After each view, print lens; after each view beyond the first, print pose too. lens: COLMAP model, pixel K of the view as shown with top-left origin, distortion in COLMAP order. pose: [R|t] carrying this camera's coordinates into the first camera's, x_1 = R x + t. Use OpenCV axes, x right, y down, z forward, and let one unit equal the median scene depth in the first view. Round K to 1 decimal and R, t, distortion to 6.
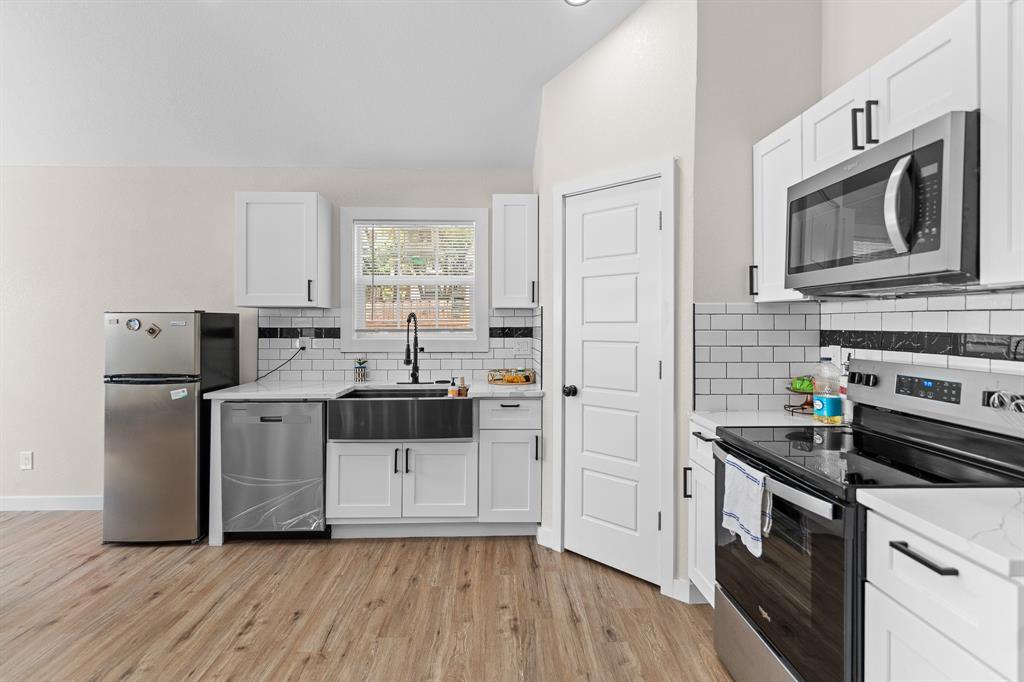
lens RADIAL K [[507.1, 0, 513.6], [0, 507.1, 323.3], [0, 0, 1]] dist [0.000329, 0.000054]
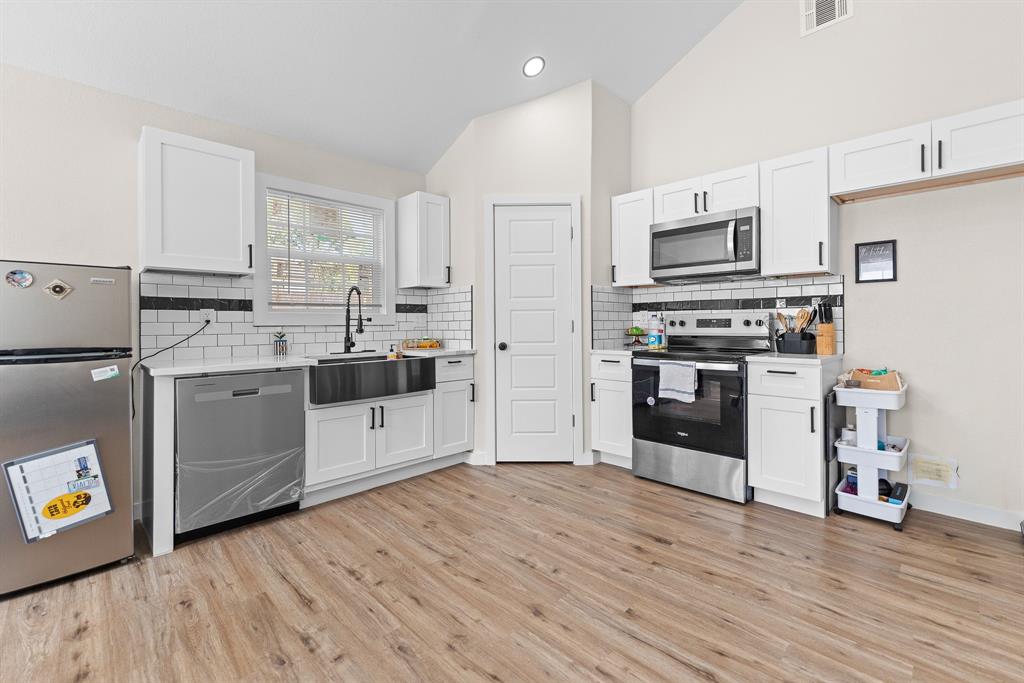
lens RADIAL K [[440.5, 0, 512.3], [0, 440.5, 326.4], [0, 0, 1]] dist [0.000449, 0.000265]
pose [[0.733816, -0.009199, 0.679286, -0.678334], [0.007902, 0.999956, 0.005006, 0.071985], [-0.679302, 0.001694, 0.733857, 0.094392]]
